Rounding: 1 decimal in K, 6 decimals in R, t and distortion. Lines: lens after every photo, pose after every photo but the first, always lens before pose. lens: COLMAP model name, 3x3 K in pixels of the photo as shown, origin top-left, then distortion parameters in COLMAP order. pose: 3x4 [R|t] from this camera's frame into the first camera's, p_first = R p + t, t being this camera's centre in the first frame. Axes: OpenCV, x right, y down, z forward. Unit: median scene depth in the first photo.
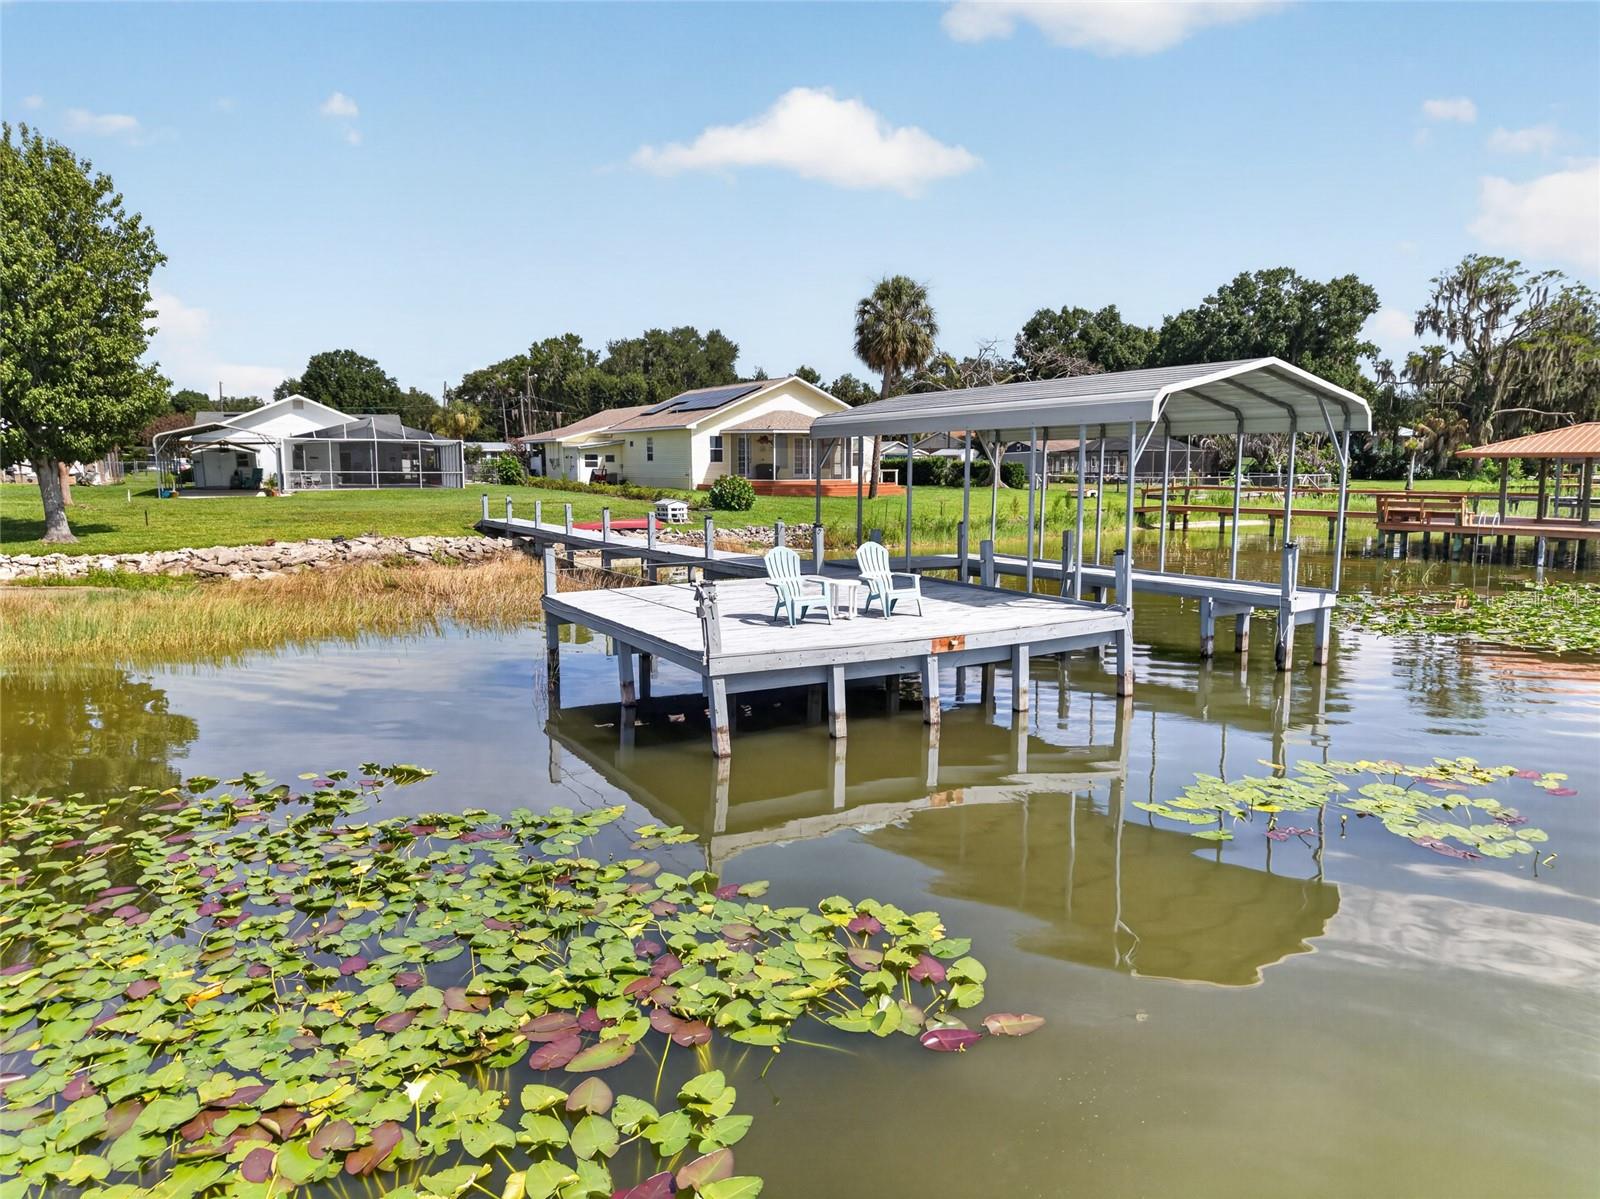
lens RADIAL K [[1103.6, 0, 800.0], [0, 1103.6, 599.5], [0, 0, 1]] dist [0.034048, 0.000952]
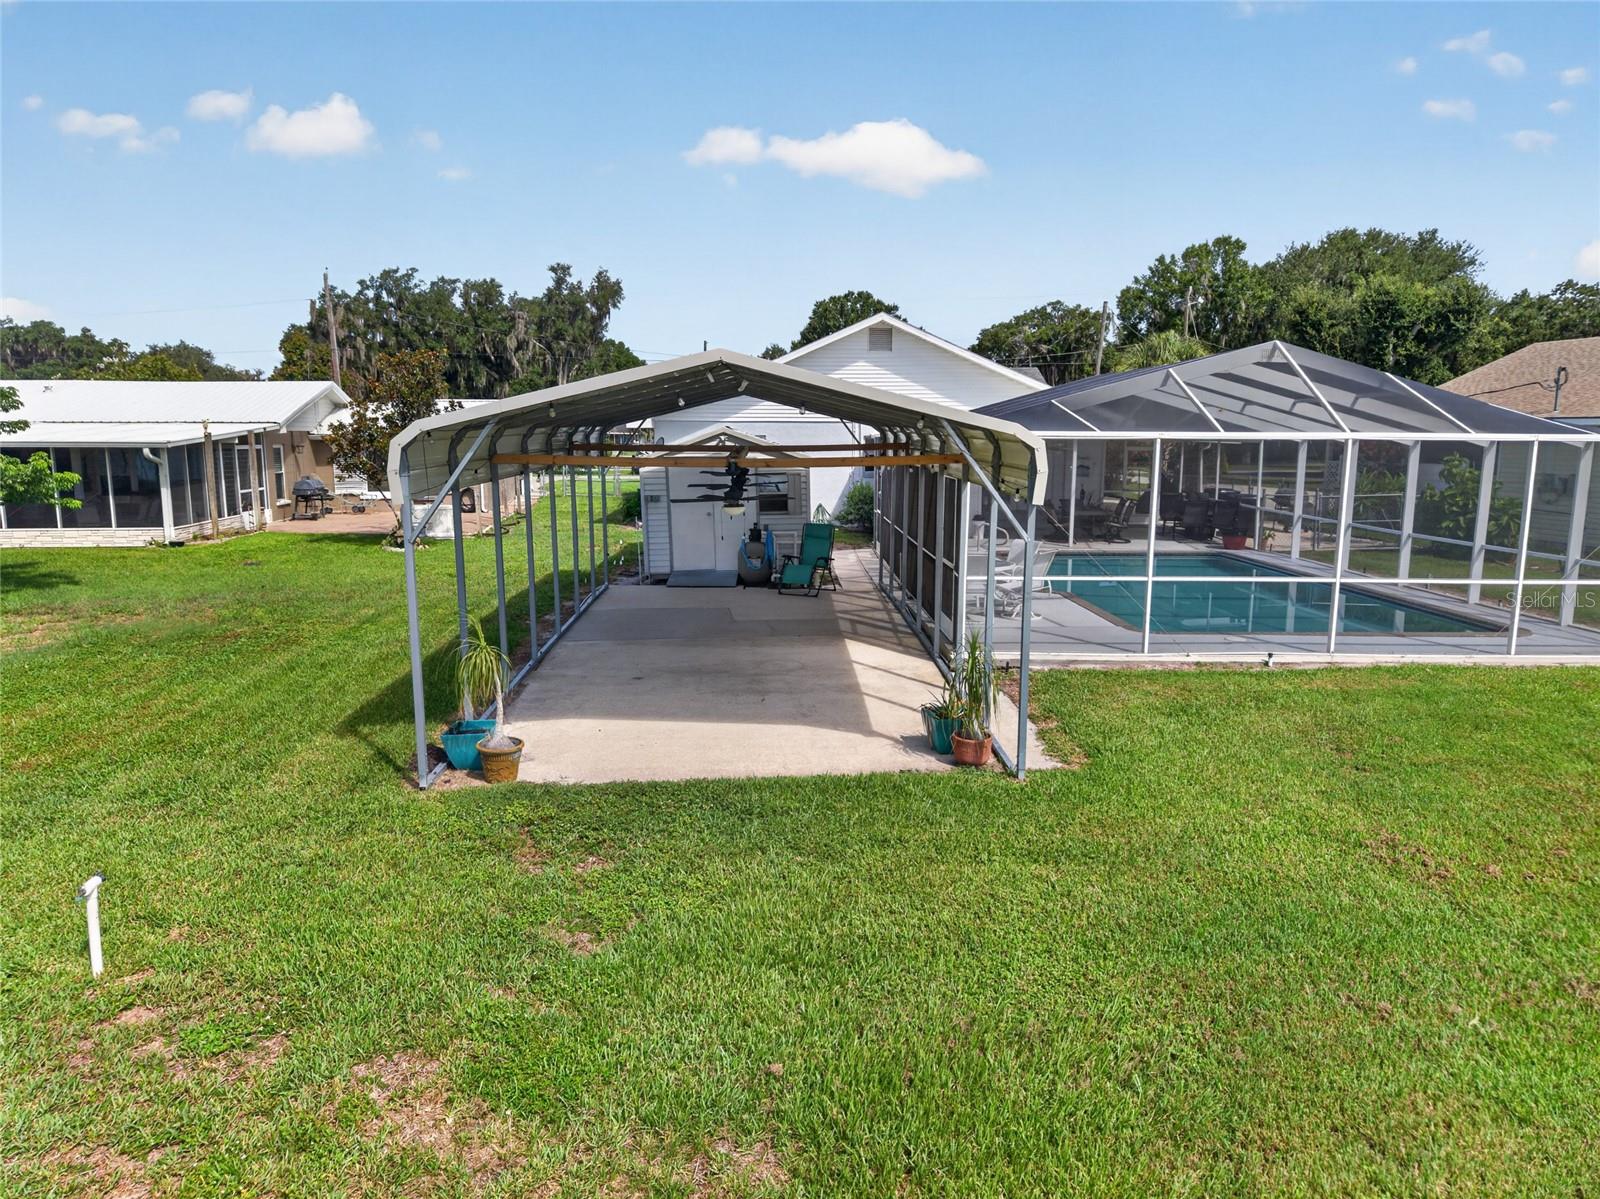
lens RADIAL K [[1089.7, 0, 800.0], [0, 1089.7, 599.5], [0, 0, 1]] dist [0.026244, -0.028501]
pose [[0.926186, 0.058569, -0.372490, -0.325377], [-0.048121, 0.998145, 0.037293, -0.092486], [0.373984, -0.016615, 0.927286, 0.616250]]
